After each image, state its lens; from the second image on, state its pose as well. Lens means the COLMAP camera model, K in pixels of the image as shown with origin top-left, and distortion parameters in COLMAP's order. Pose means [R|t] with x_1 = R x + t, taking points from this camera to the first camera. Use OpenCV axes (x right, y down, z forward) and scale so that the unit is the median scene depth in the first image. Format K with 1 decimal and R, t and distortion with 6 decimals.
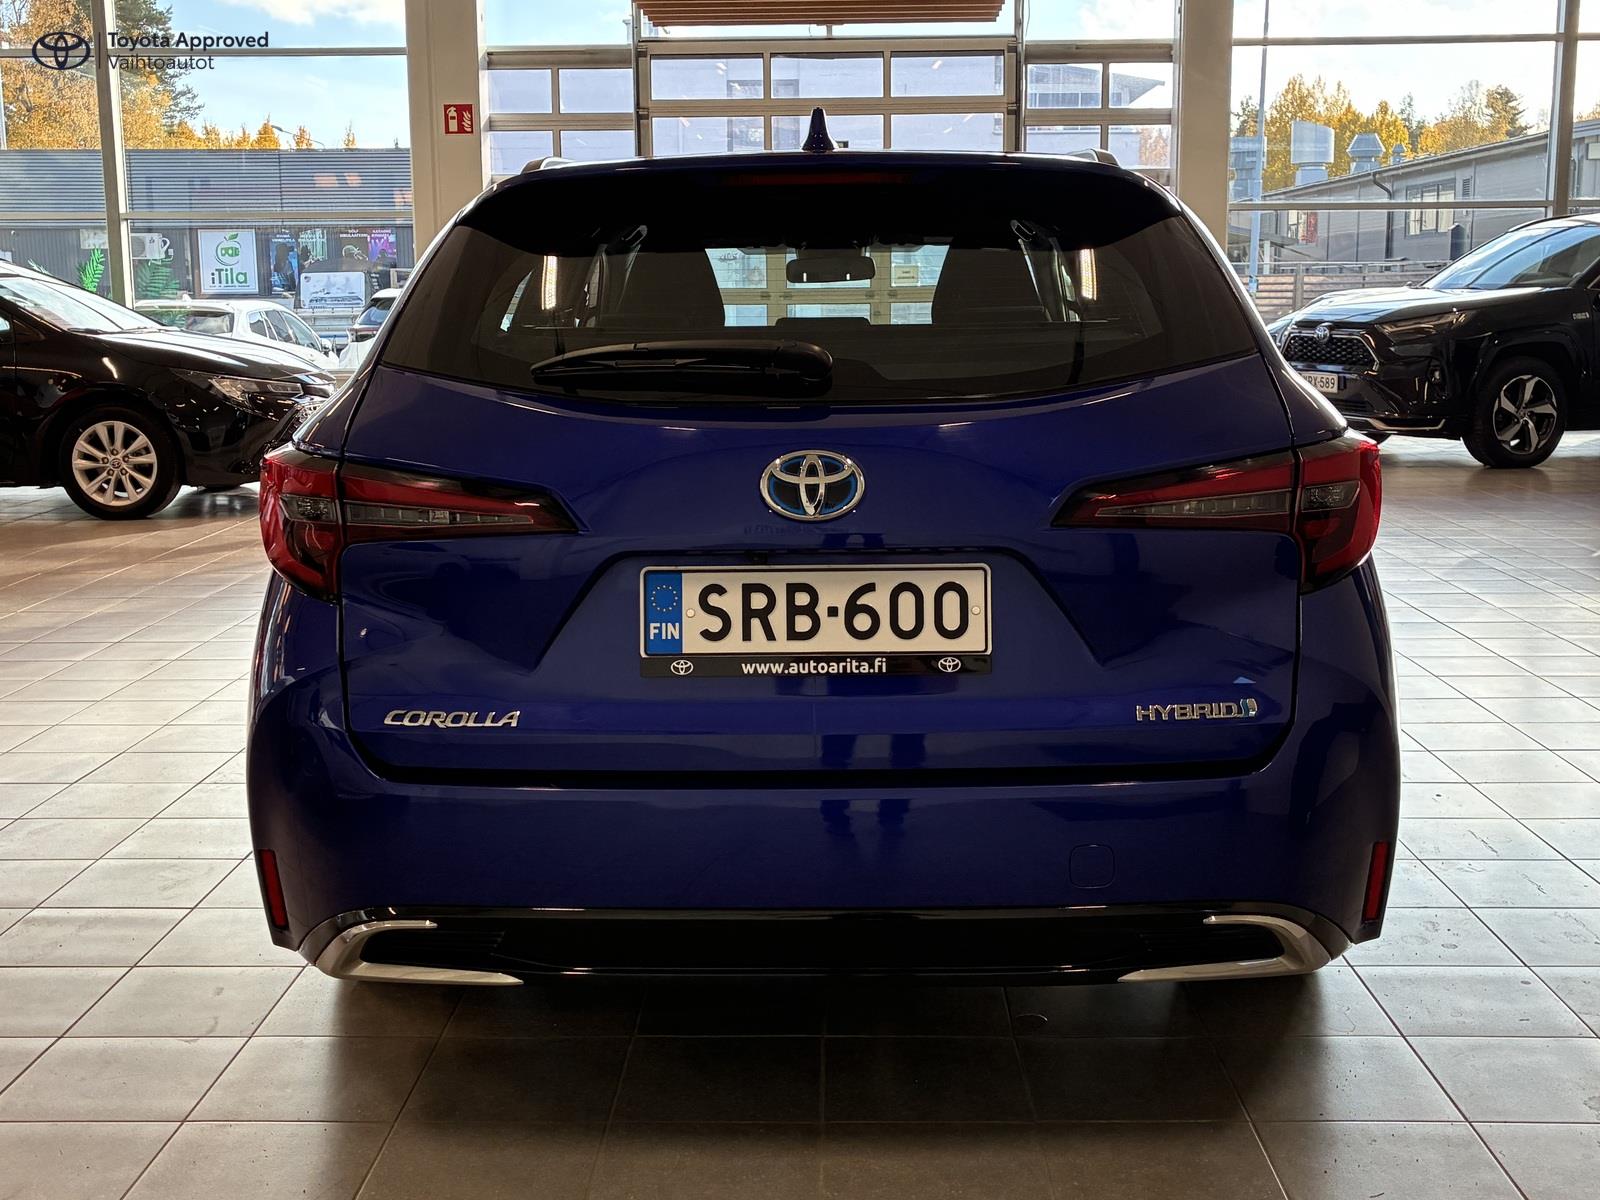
lens RADIAL K [[1873.1, 0, 802.7], [0, 1873.1, 599.2], [0, 0, 1]] dist [0.055580, 0.000000]
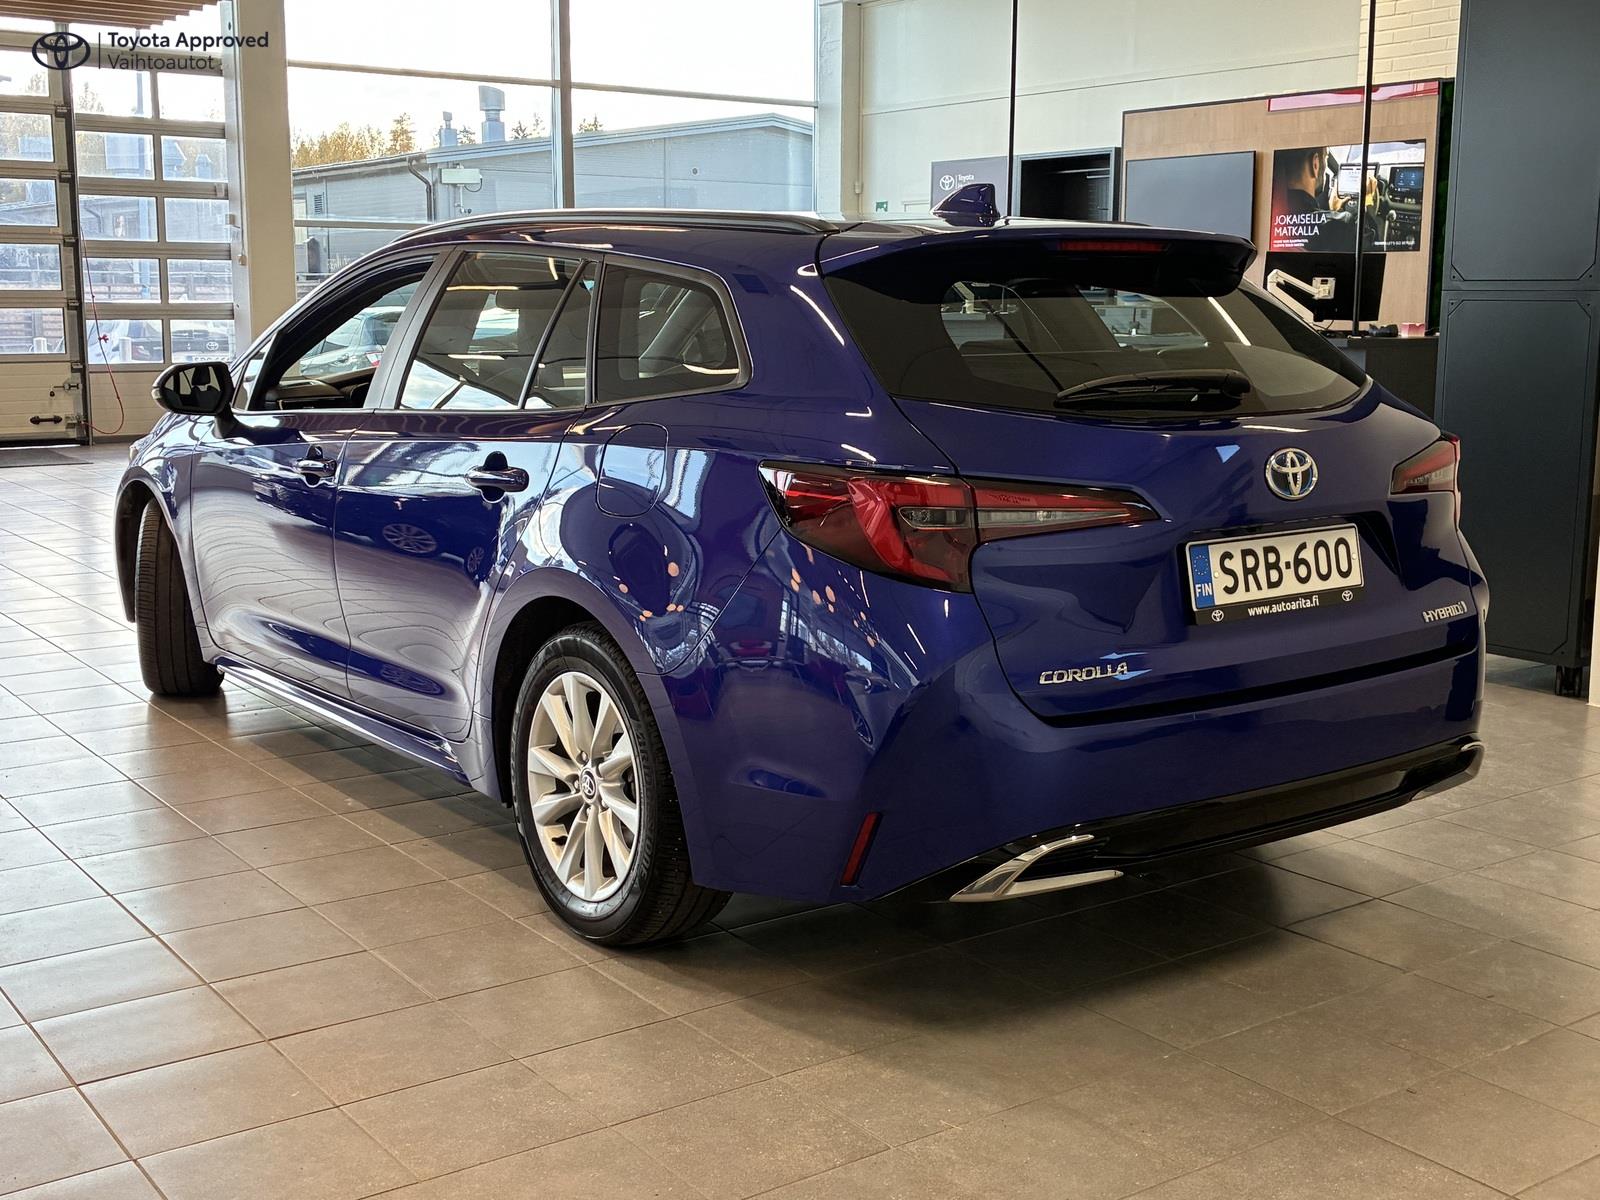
lens RADIAL K [[1873.1, 0, 800.7], [0, 1873.1, 594.1], [0, 0, 1]] dist [0.055580, 0.000000]
pose [[0.812864, -0.087219, 0.575886, -1.074739], [0.091070, 0.995596, 0.022240, -0.035599], [-0.575290, 0.034368, 0.817227, 0.075463]]
